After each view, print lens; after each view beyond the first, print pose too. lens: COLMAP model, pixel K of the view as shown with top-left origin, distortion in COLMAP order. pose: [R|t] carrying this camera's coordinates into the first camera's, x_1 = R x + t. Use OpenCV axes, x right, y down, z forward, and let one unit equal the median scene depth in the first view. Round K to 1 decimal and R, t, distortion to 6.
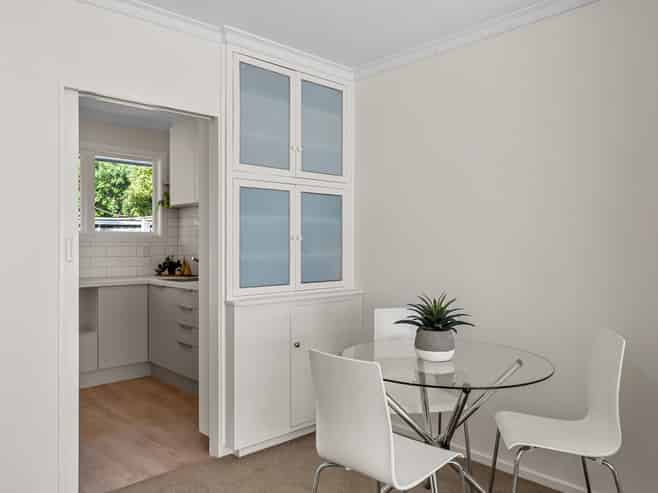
lens RADIAL K [[504.1, 0, 329.0], [0, 504.1, 246.5], [0, 0, 1]] dist [0.027529, 0.002459]
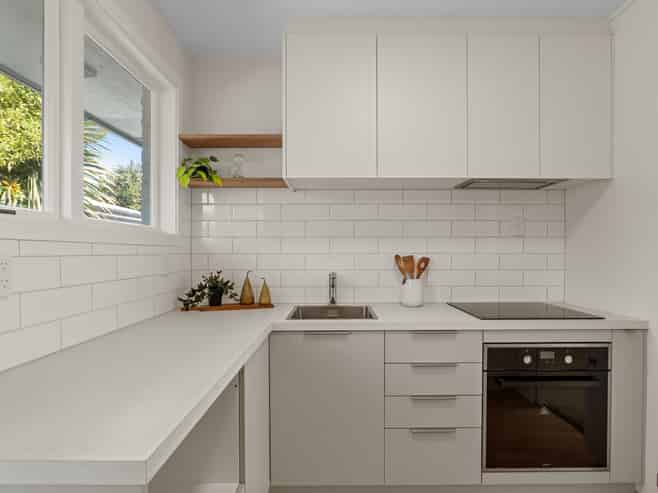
lens RADIAL K [[366.9, 0, 329.0], [0, 366.9, 246.5], [0, 0, 1]] dist [0.000098, 0.000018]
pose [[0.682211, 0.012264, 0.731052, -0.532721], [0.005696, 0.999740, -0.022087, 0.000288], [-0.731133, 0.019232, 0.681964, 0.650767]]
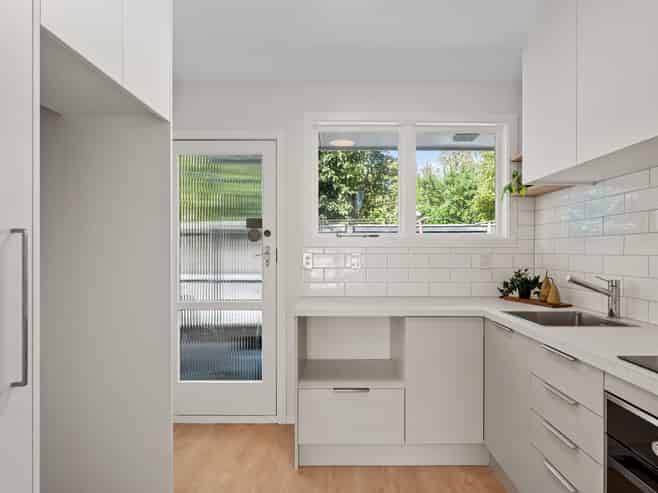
lens RADIAL K [[384.0, 0, 329.0], [0, 384.0, 246.5], [0, 0, 1]] dist [-0.002682, -0.000905]
pose [[0.720919, -0.002194, -0.693016, -0.157853], [-0.009067, 0.999880, -0.012597, -0.001998], [0.692960, 0.015365, 0.720812, 0.492908]]
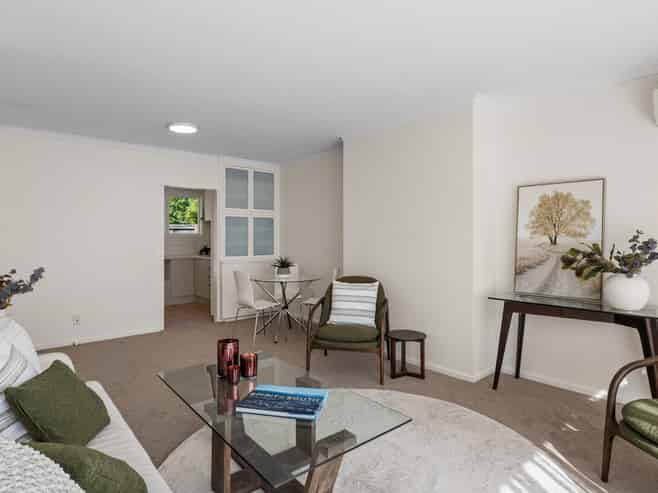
lens RADIAL K [[384.0, 0, 329.0], [0, 384.0, 246.5], [0, 0, 1]] dist [-0.002682, -0.000905]
pose [[0.999322, 0.002196, -0.036739, 0.240512], [-0.001823, 0.999946, 0.010199, 0.007316], [0.036759, -0.010125, 0.999273, -0.530029]]
